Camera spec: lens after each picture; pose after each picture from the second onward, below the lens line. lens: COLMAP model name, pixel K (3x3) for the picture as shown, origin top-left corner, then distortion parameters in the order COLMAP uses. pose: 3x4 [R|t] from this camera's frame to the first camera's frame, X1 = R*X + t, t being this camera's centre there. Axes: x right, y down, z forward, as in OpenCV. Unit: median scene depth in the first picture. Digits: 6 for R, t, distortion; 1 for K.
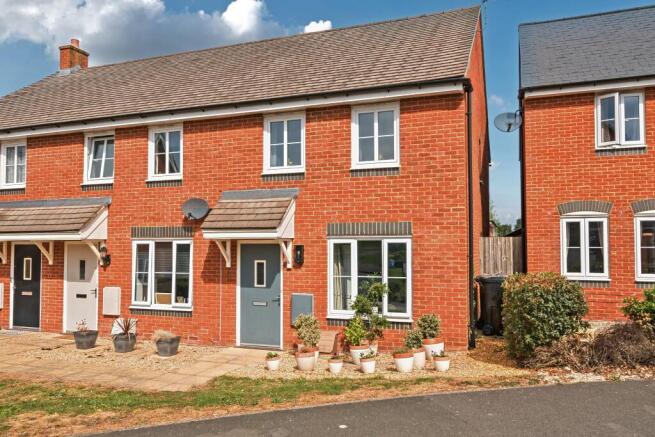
lens RADIAL K [[502.2, 0, 327.9], [0, 502.2, 219.6], [0, 0, 1]] dist [0.000523, 0.000513]
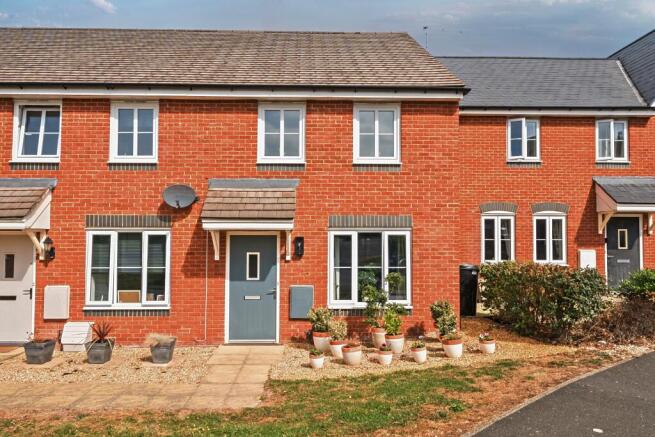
lens RADIAL K [[428.5, 0, 327.4], [0, 428.5, 219.2], [0, 0, 1]] dist [-0.001517, -0.001194]
pose [[0.930844, 0.019312, 0.364907, -0.300847], [-0.021678, 0.999762, 0.002388, 0.012473], [-0.364774, -0.010134, 0.931041, 0.184667]]
